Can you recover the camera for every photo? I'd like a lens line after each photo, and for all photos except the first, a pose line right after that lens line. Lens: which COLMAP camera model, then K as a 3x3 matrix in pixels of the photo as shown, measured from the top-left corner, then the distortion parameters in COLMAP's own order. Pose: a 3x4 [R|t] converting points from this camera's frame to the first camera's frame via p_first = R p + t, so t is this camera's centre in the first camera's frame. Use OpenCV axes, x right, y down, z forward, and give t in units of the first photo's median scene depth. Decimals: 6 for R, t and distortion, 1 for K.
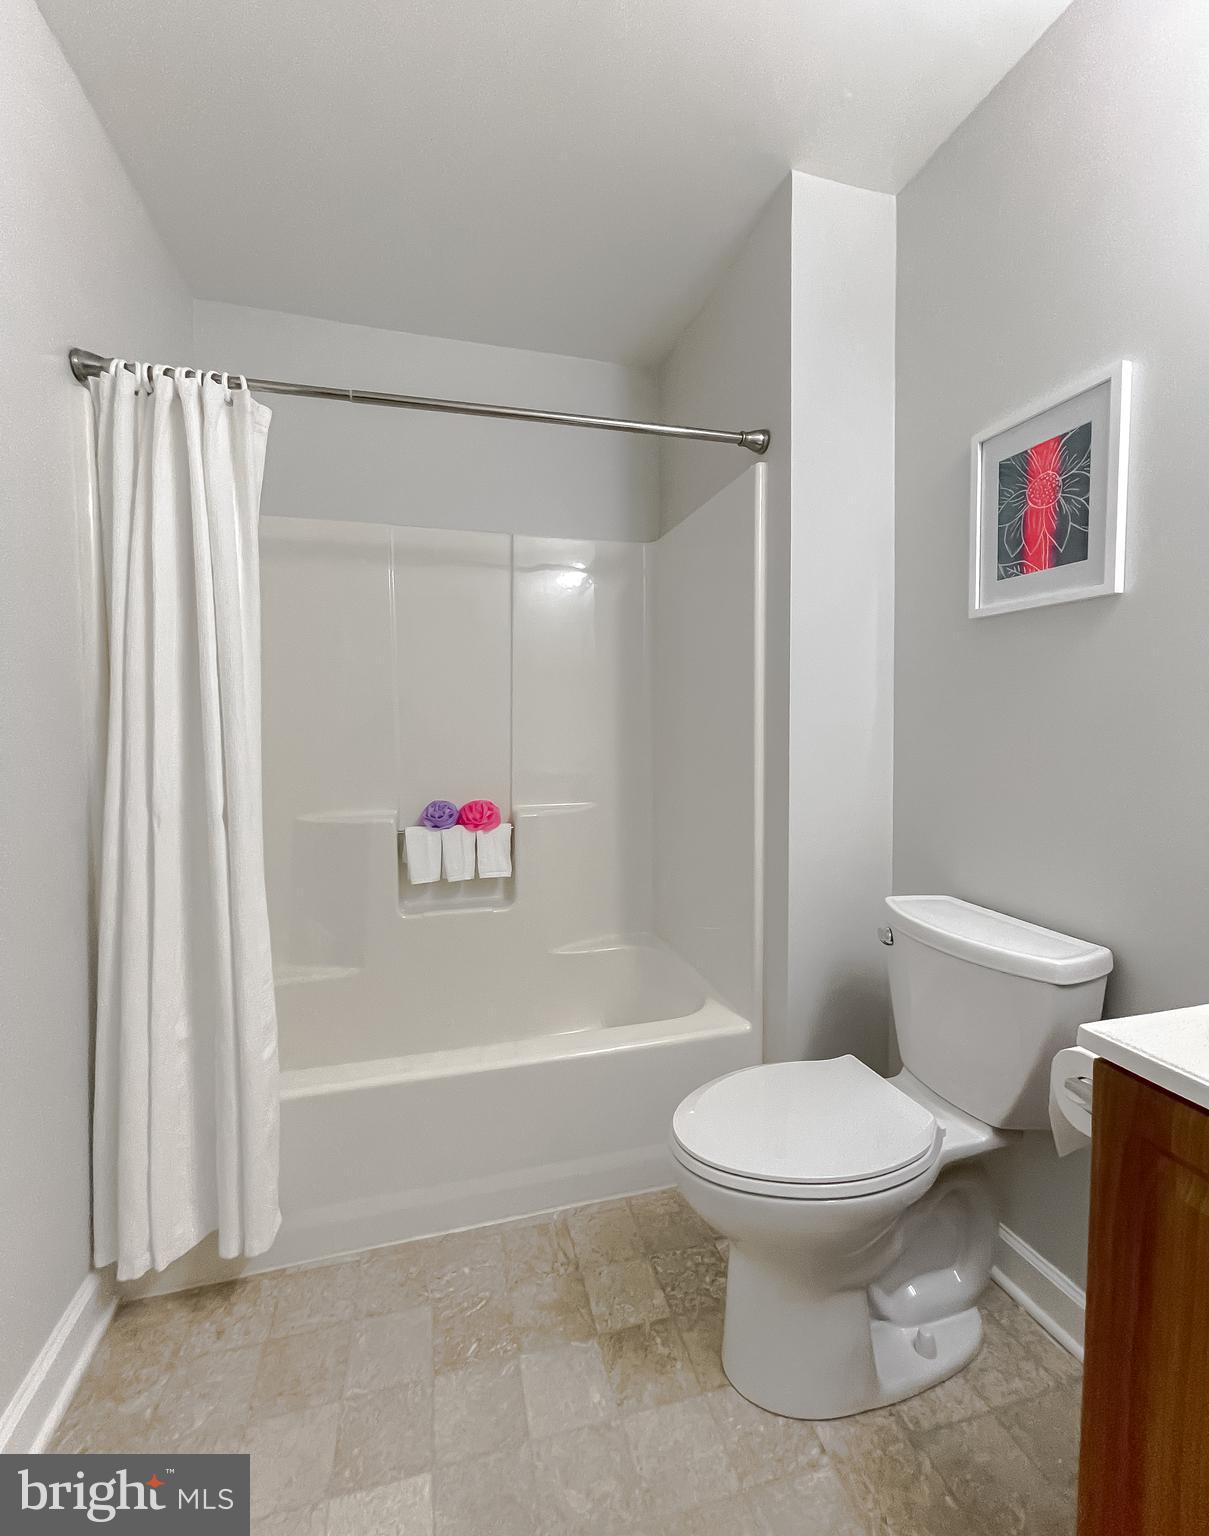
lens RADIAL K [[664.6, 0, 597.0], [0, 664.6, 752.4], [0, 0, 1]] dist [-0.005131, 0.004357]
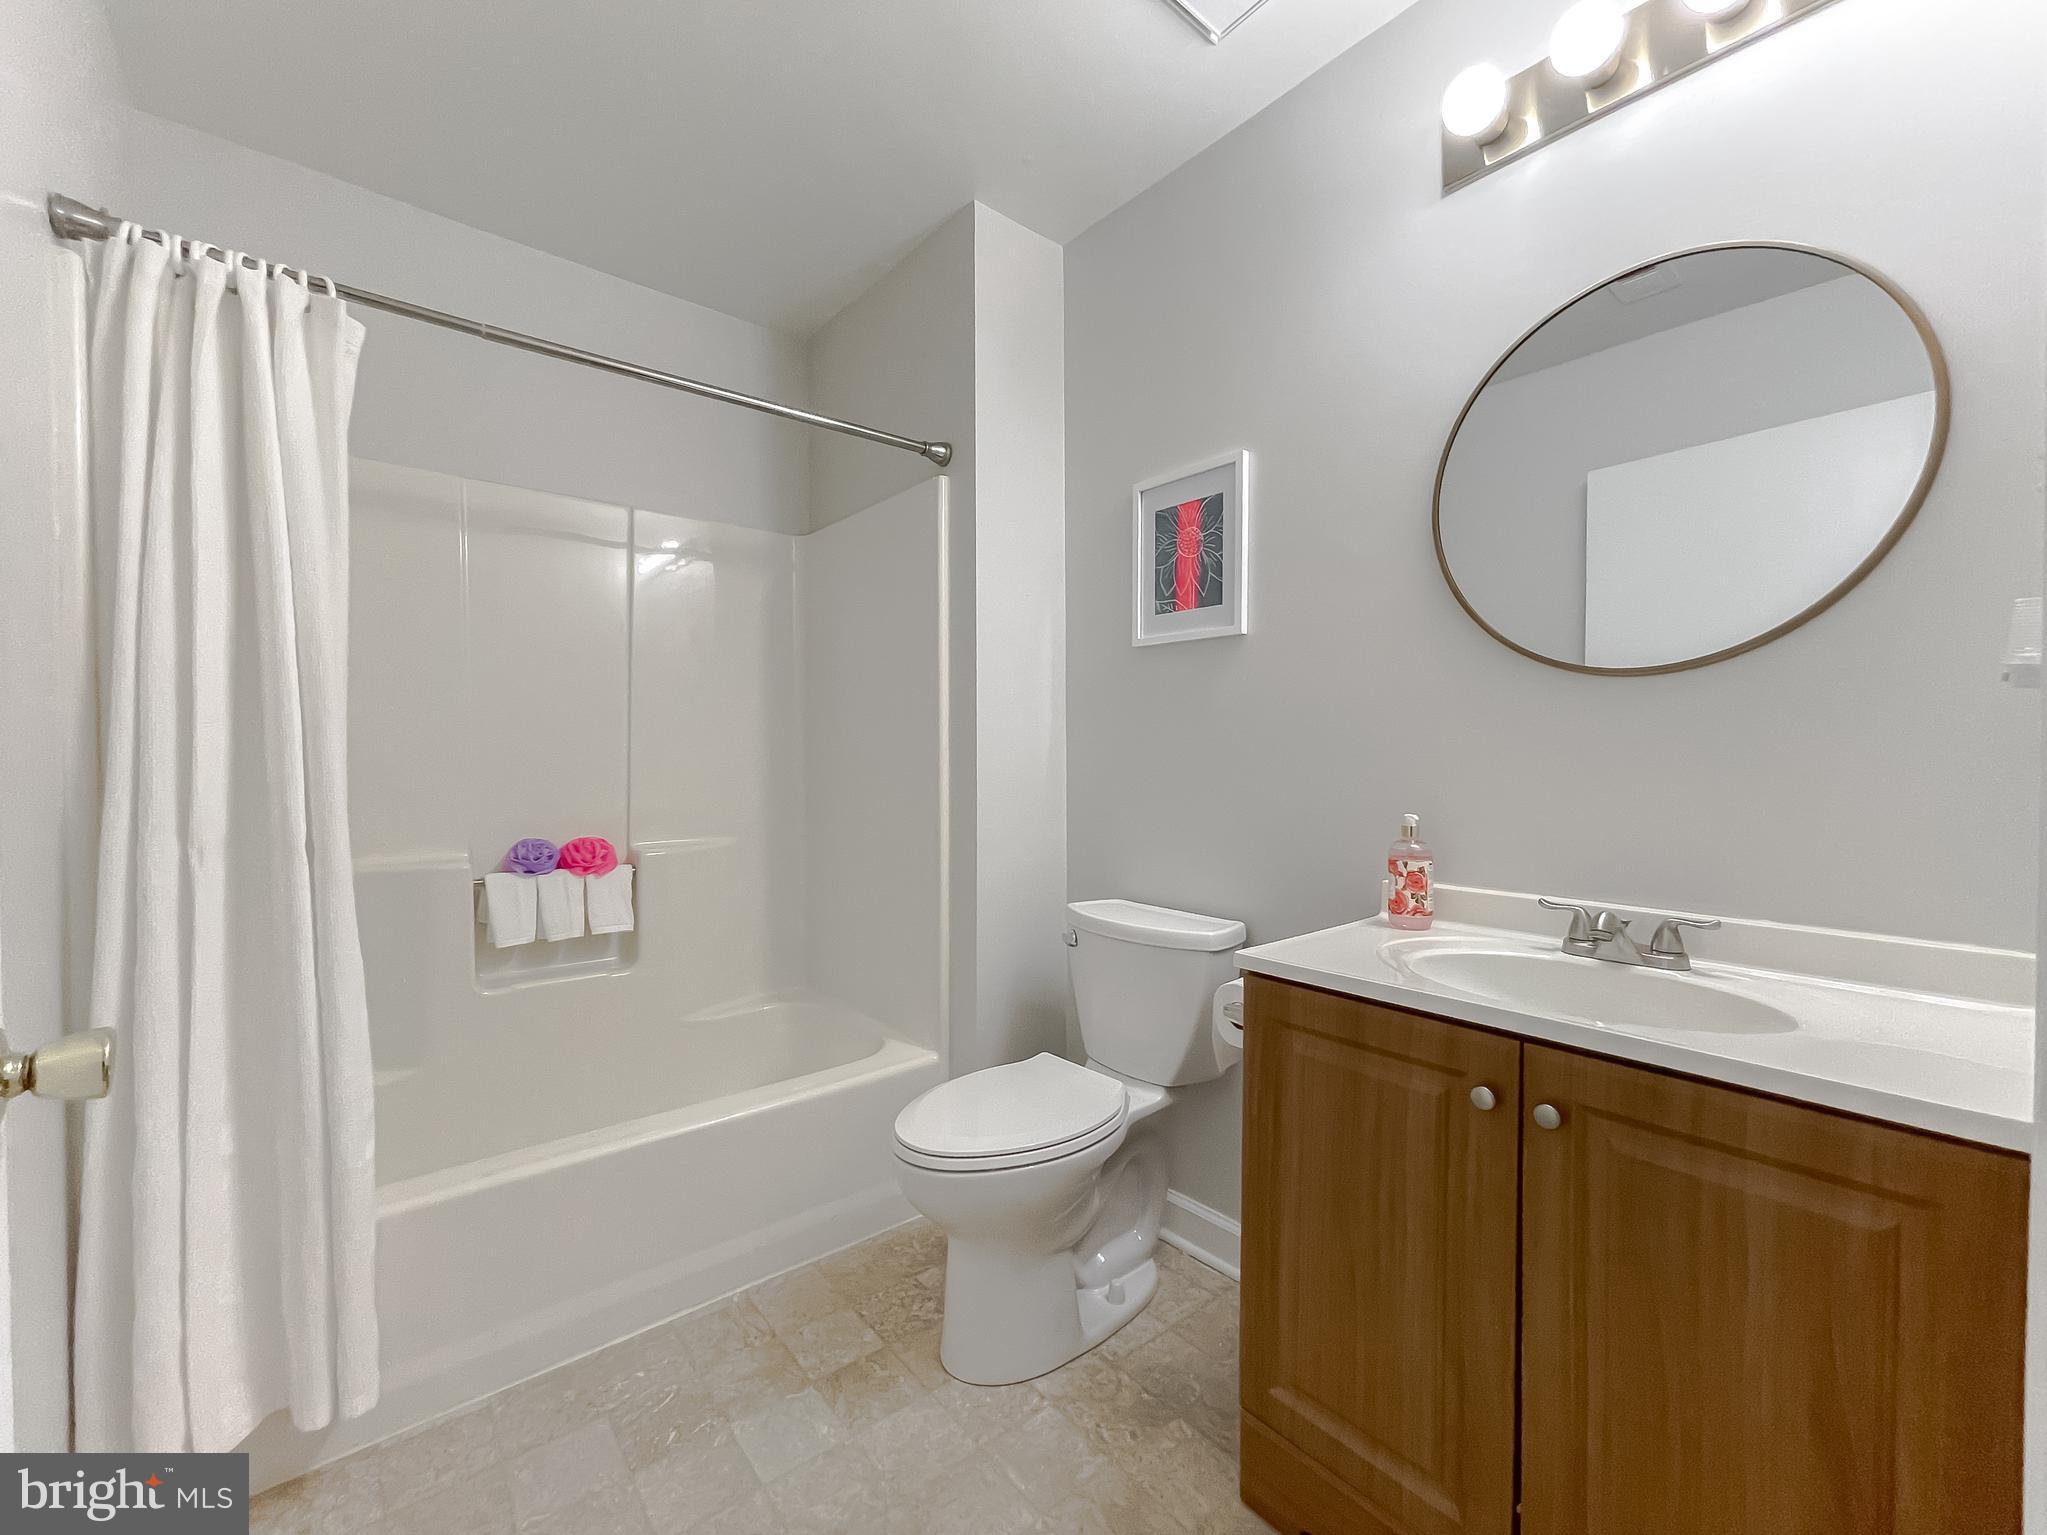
lens RADIAL K [[844.9, 0, 1018.7], [0, 844.9, 771.8], [0, 0, 1]] dist [-0.004712, 0.003376]
pose [[0.911606, -0.001379, 0.411062, -0.209631], [0.012701, 0.999611, -0.024813, 0.043848], [-0.410869, 0.027841, 0.911269, -0.218857]]
